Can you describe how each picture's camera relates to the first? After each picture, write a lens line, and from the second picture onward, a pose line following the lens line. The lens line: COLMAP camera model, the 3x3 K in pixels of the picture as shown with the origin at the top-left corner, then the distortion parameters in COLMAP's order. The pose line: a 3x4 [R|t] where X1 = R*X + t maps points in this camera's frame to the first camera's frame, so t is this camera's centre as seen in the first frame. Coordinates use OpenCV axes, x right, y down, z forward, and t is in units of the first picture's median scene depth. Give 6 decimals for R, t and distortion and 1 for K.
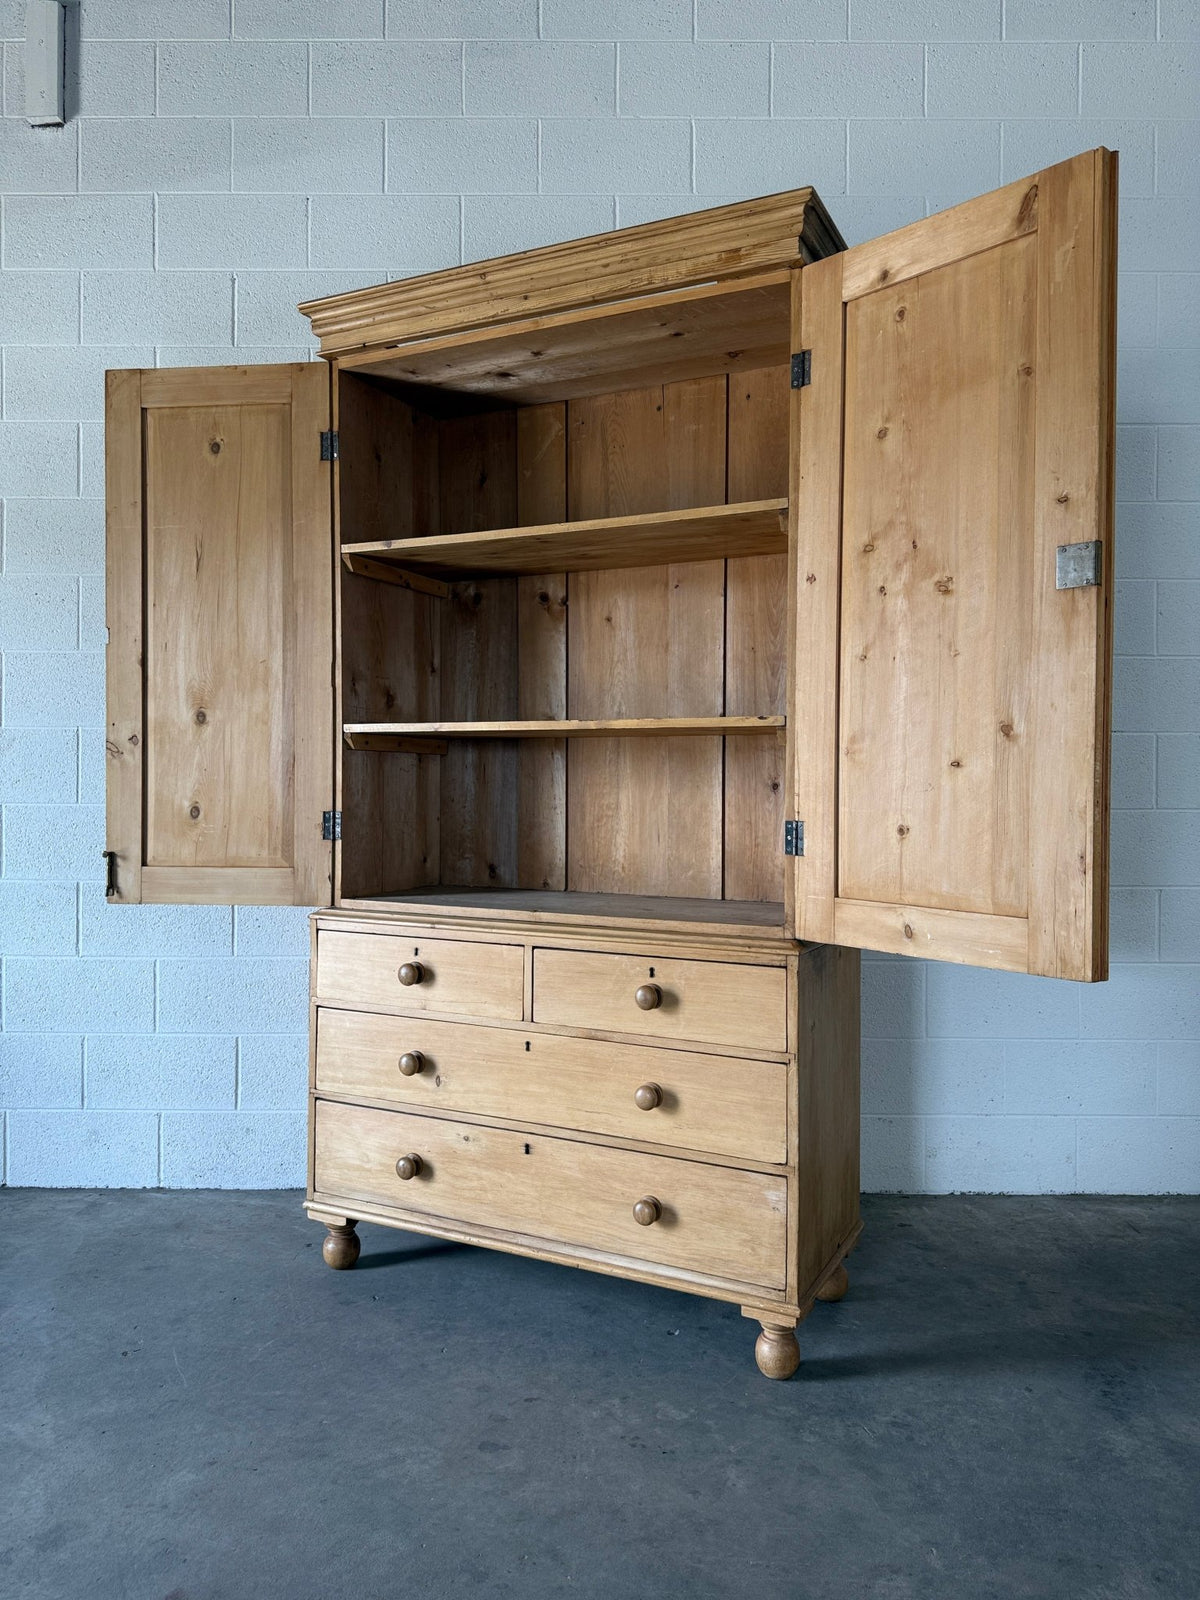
lens RADIAL K [[1142.0, 0, 589.9], [0, 1142.0, 791.0], [0, 0, 1]] dist [0.047947, -0.058315]
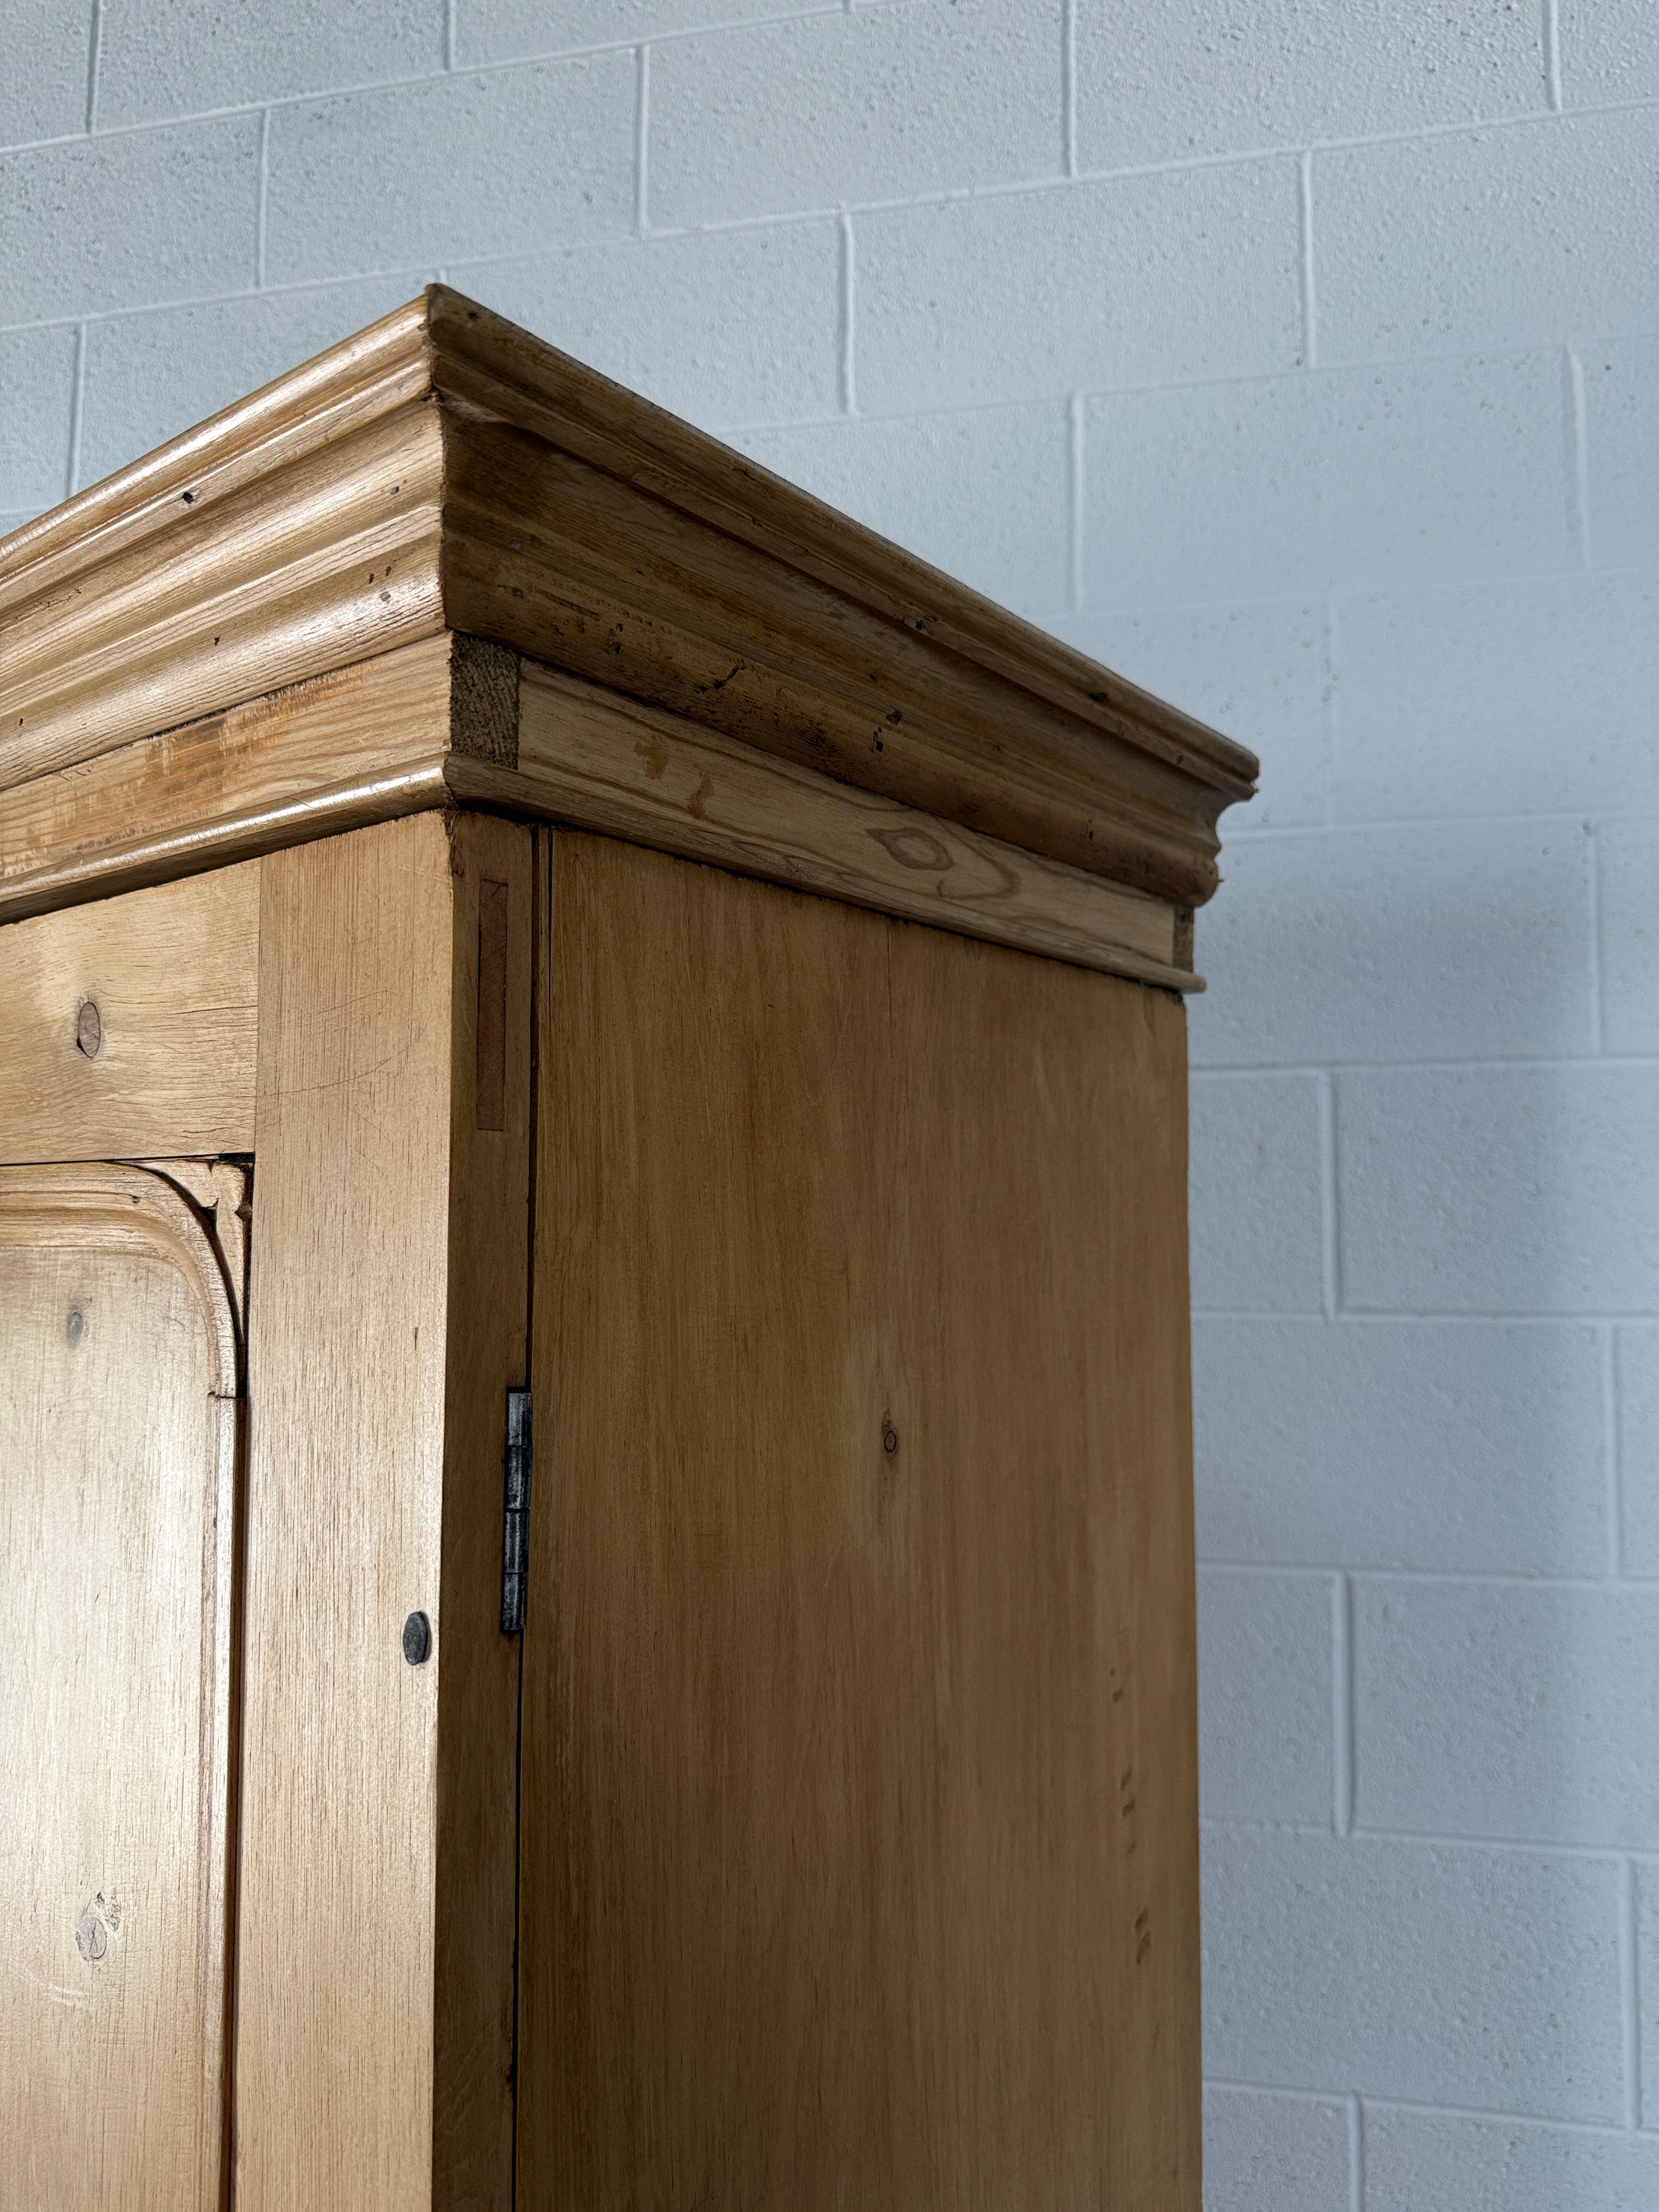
lens RADIAL K [[1578.8, 0, 791.5], [0, 1578.8, 1106.3], [0, 0, 1]] dist [0.047947, -0.058315]
pose [[0.974963, -0.016409, -0.221760, 0.232171], [-0.002204, 0.996512, -0.083426, -0.352661], [0.222355, 0.081826, 0.971526, 0.713262]]
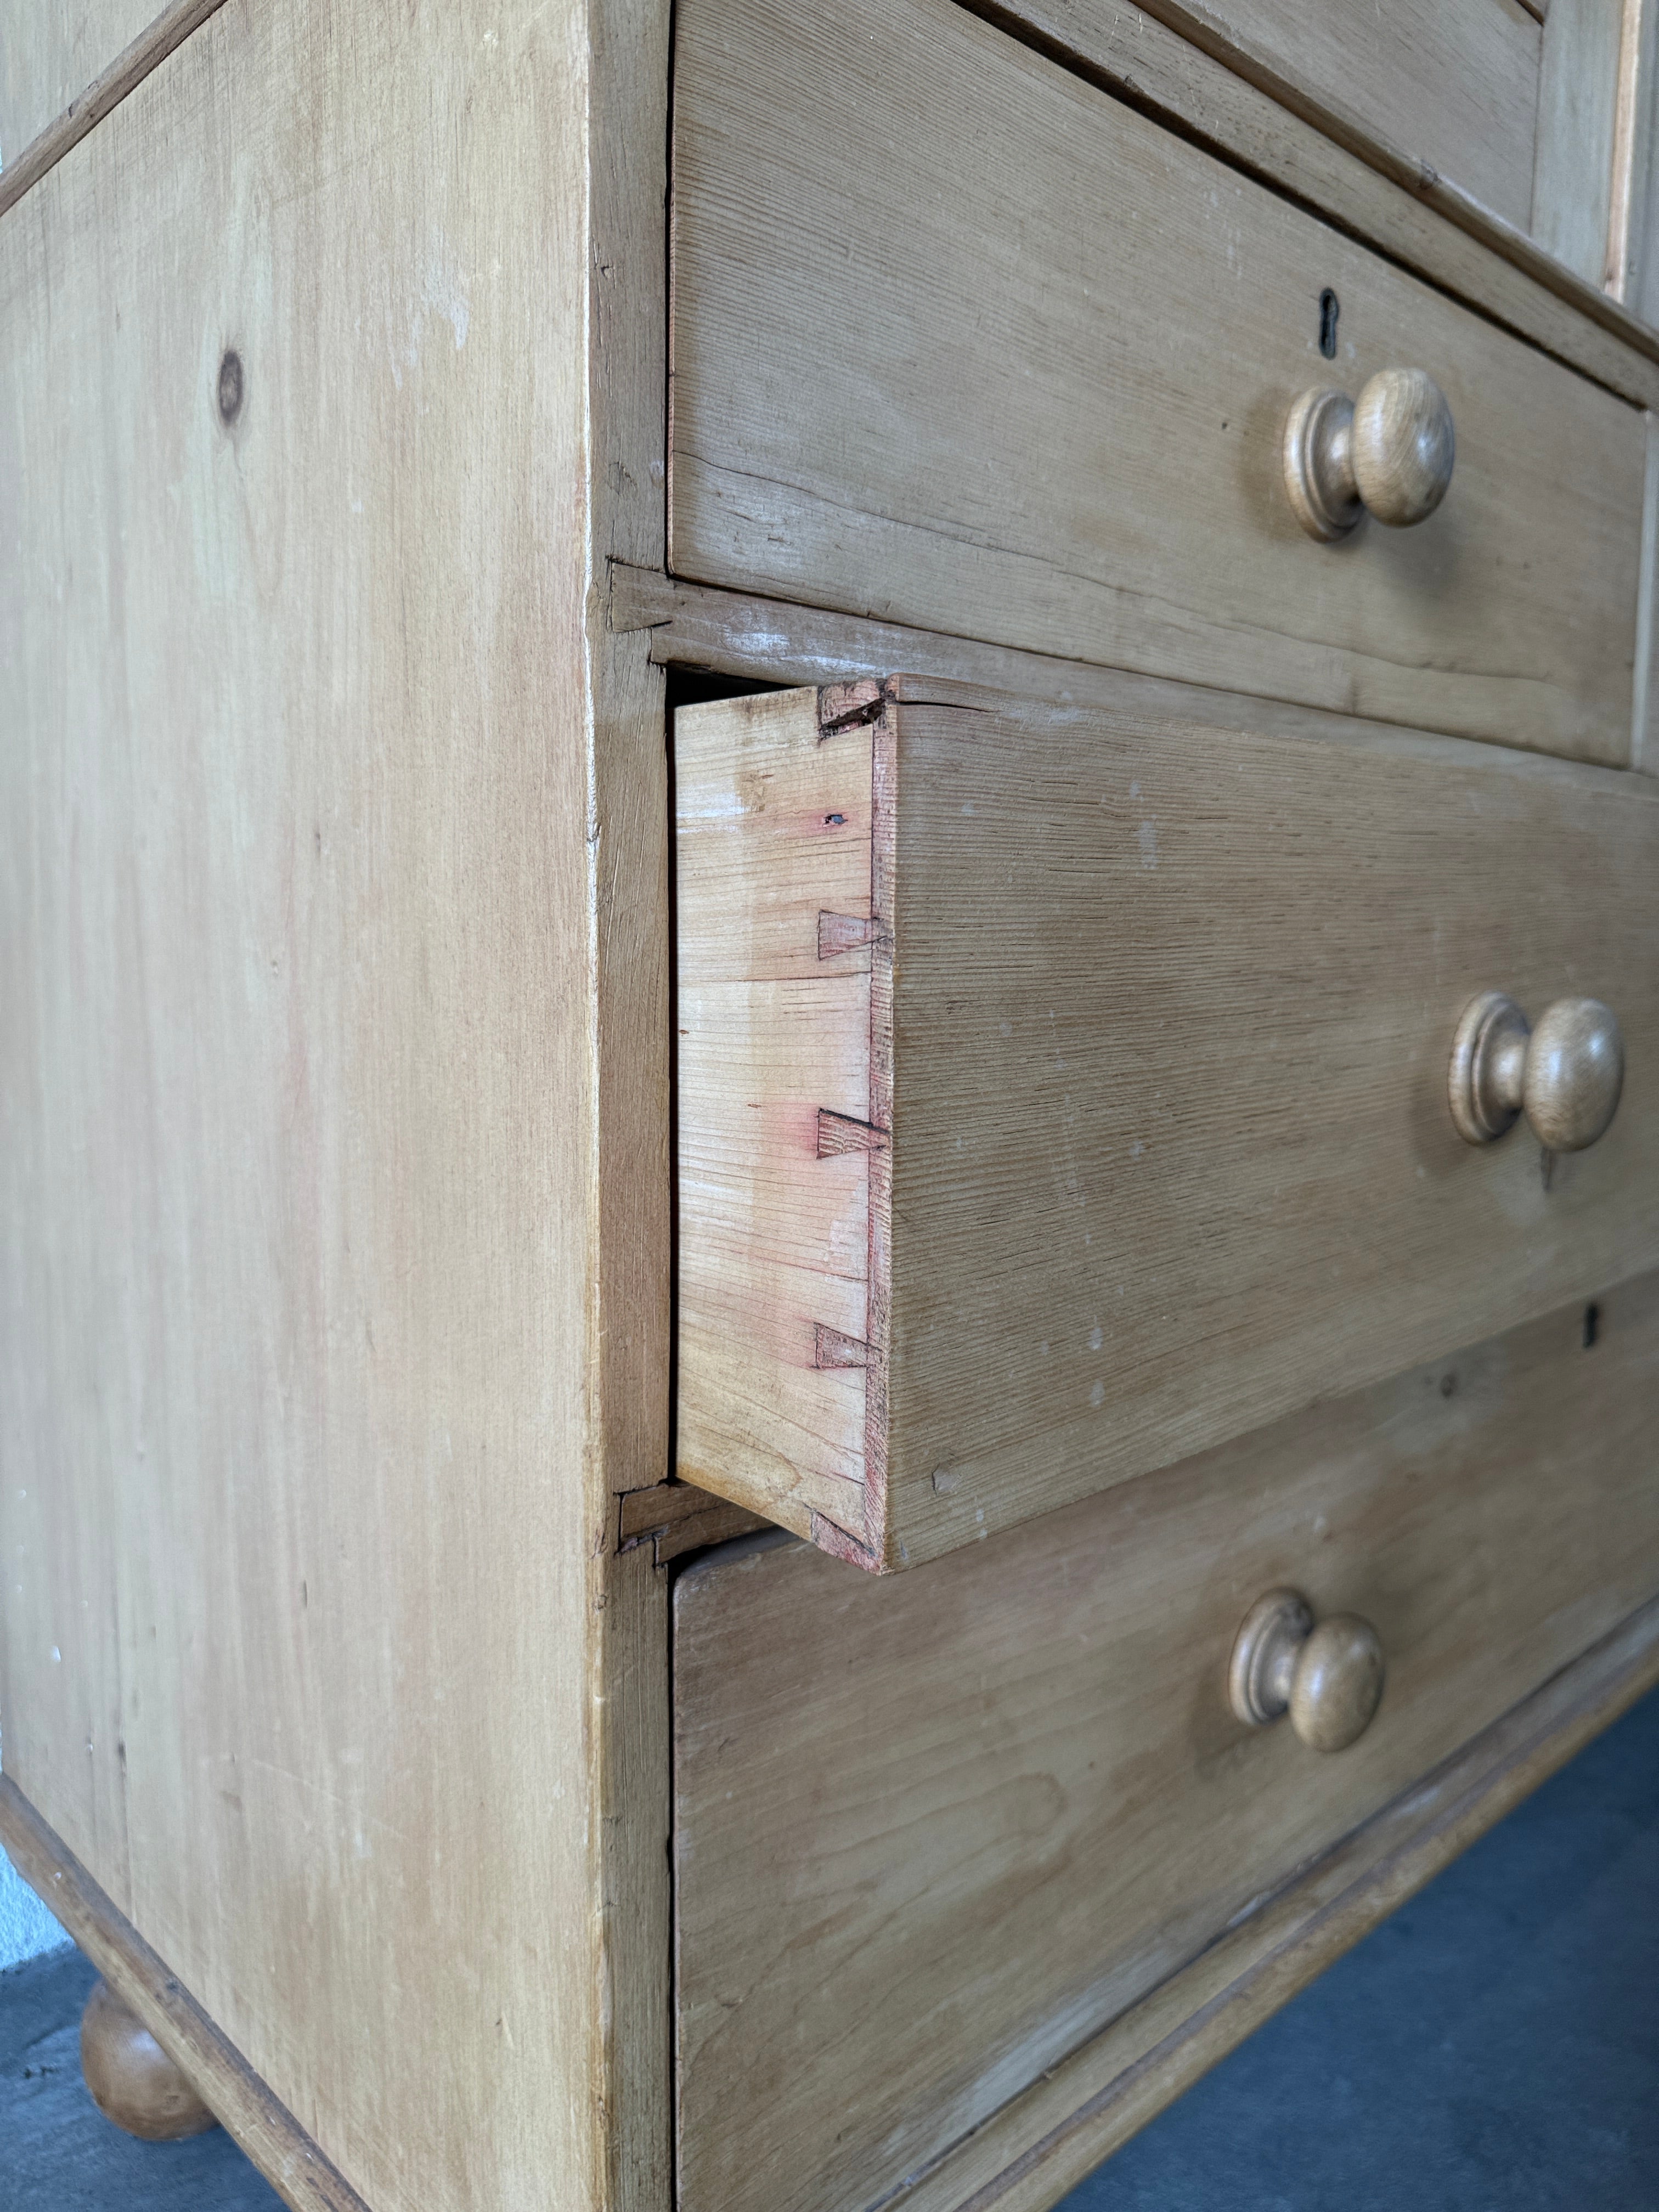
lens RADIAL K [[1578.8, 0, 830.4], [0, 1578.8, 1091.3], [0, 0, 1]] dist [0.047947, -0.058315]
pose [[0.332300, -0.110286, 0.936704, -0.393977], [-0.015502, 0.992367, 0.122339, 0.223353], [-0.943046, -0.055174, 0.328054, 1.018016]]
